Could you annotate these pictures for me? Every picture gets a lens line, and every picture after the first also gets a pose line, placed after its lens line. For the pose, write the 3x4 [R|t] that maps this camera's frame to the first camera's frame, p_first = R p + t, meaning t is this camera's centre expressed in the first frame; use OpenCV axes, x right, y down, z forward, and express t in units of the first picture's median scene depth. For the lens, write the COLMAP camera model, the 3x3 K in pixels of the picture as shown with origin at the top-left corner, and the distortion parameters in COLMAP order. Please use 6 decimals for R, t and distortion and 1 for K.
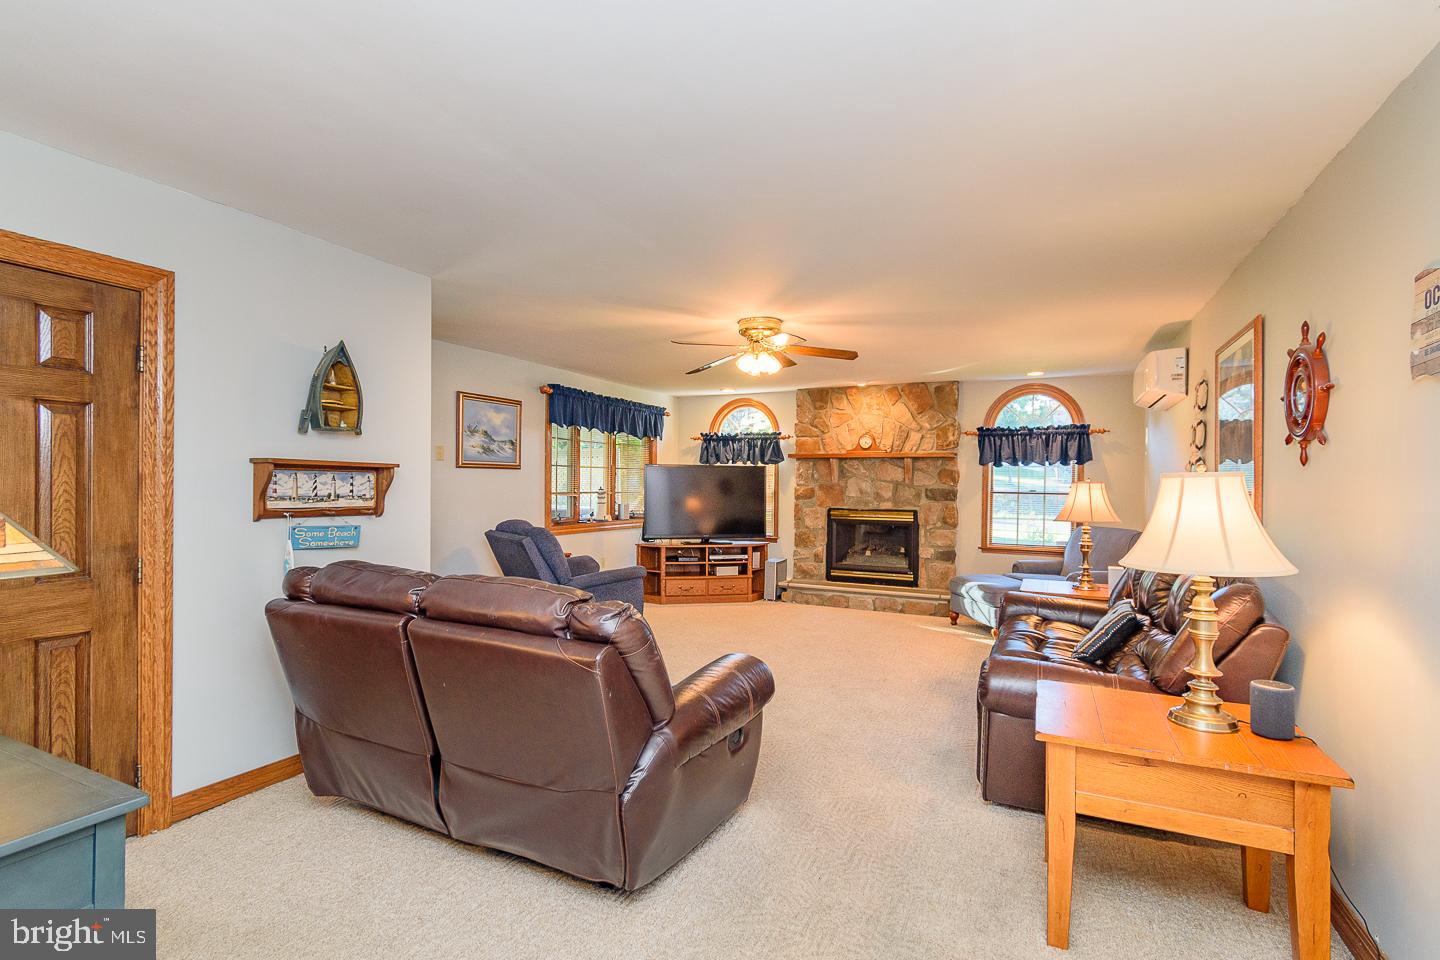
lens RADIAL K [[661.1, 0, 727.1], [0, 661.1, 488.6], [0, 0, 1]] dist [0.000760, 0.000180]
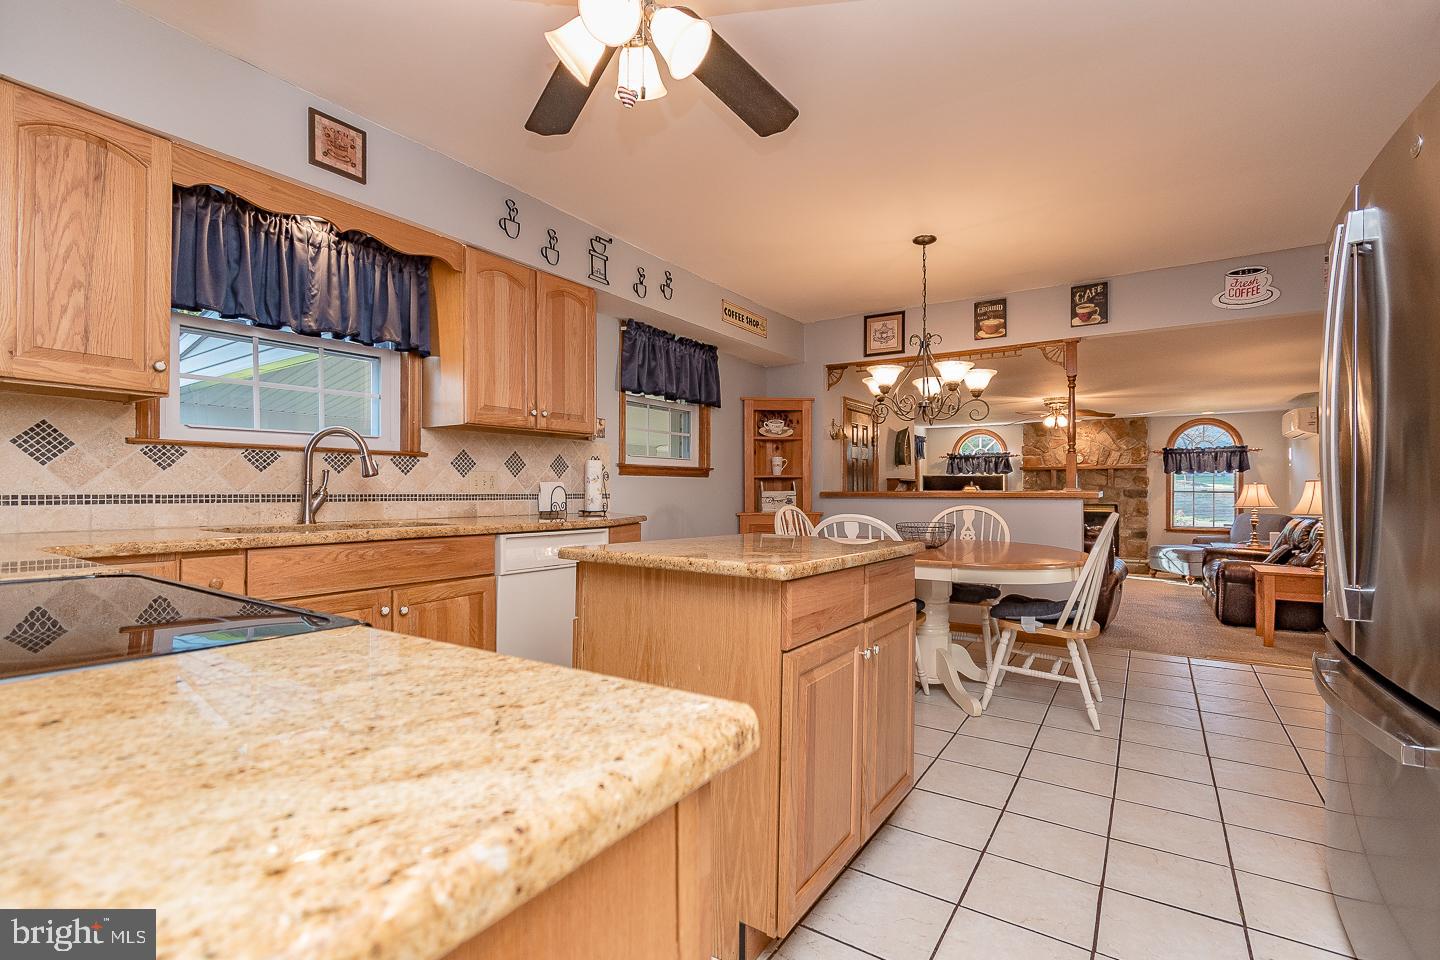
lens RADIAL K [[641.2, 0, 725.0], [0, 641.2, 488.0], [0, 0, 1]] dist [0.000058, -0.000739]
pose [[0.988902, -0.008913, -0.148300, -0.373434], [0.006872, 0.999875, -0.014269, 0.010916], [0.148408, 0.013091, 0.988839, -0.557482]]
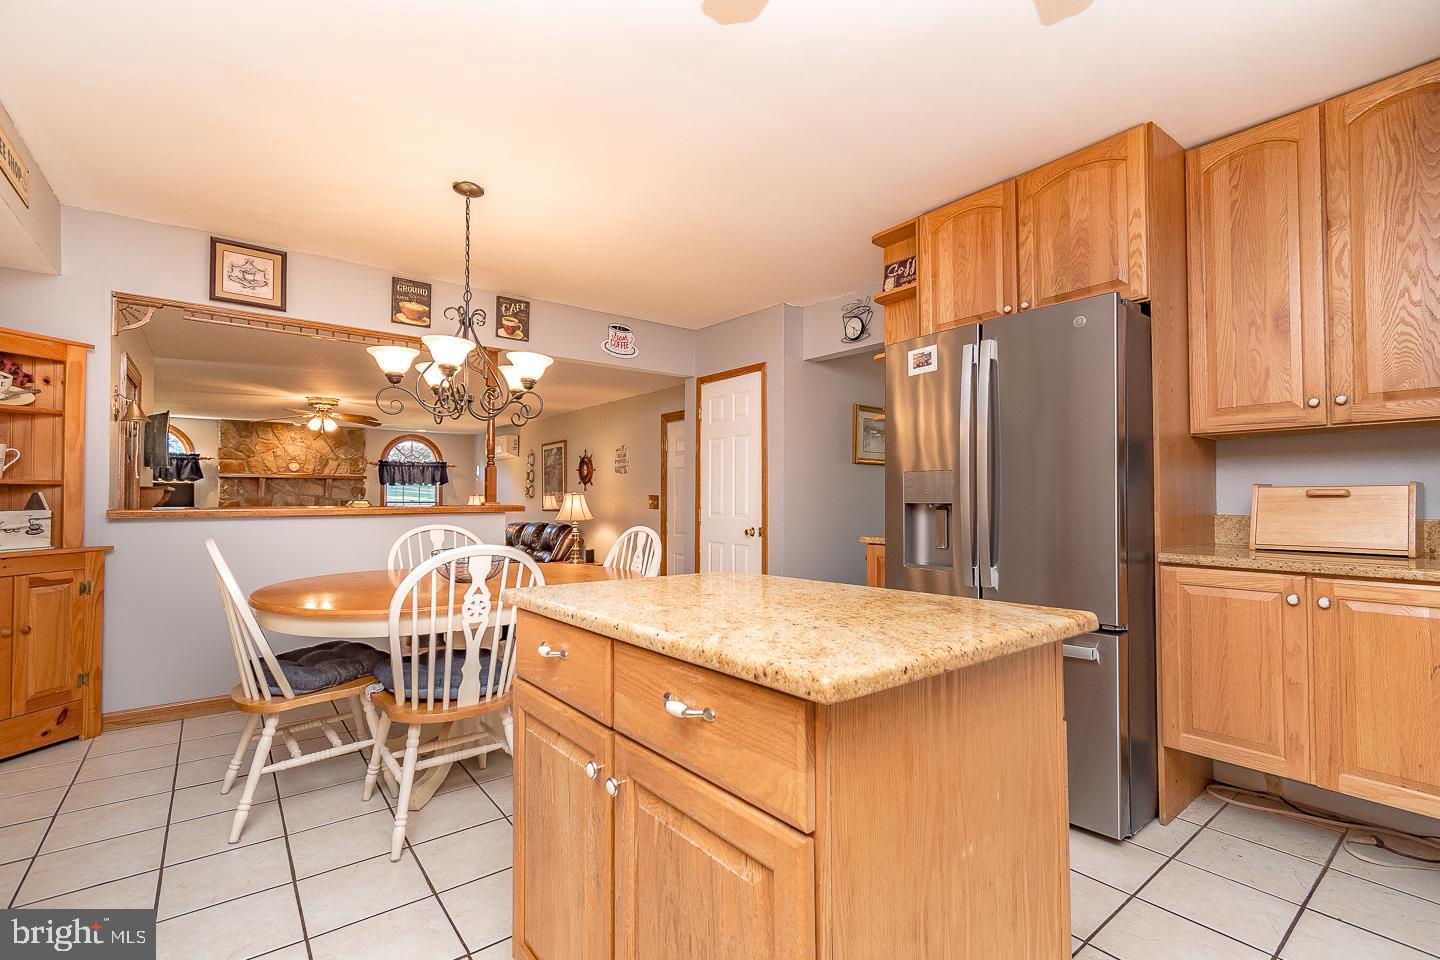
lens RADIAL K [[641.2, 0, 725.0], [0, 641.2, 488.0], [0, 0, 1]] dist [0.000058, -0.000739]
pose [[0.458338, 0.005218, 0.888763, -0.554796], [0.013637, 0.999824, -0.012903, 0.001826], [-0.888673, 0.018034, 0.458186, -0.372353]]
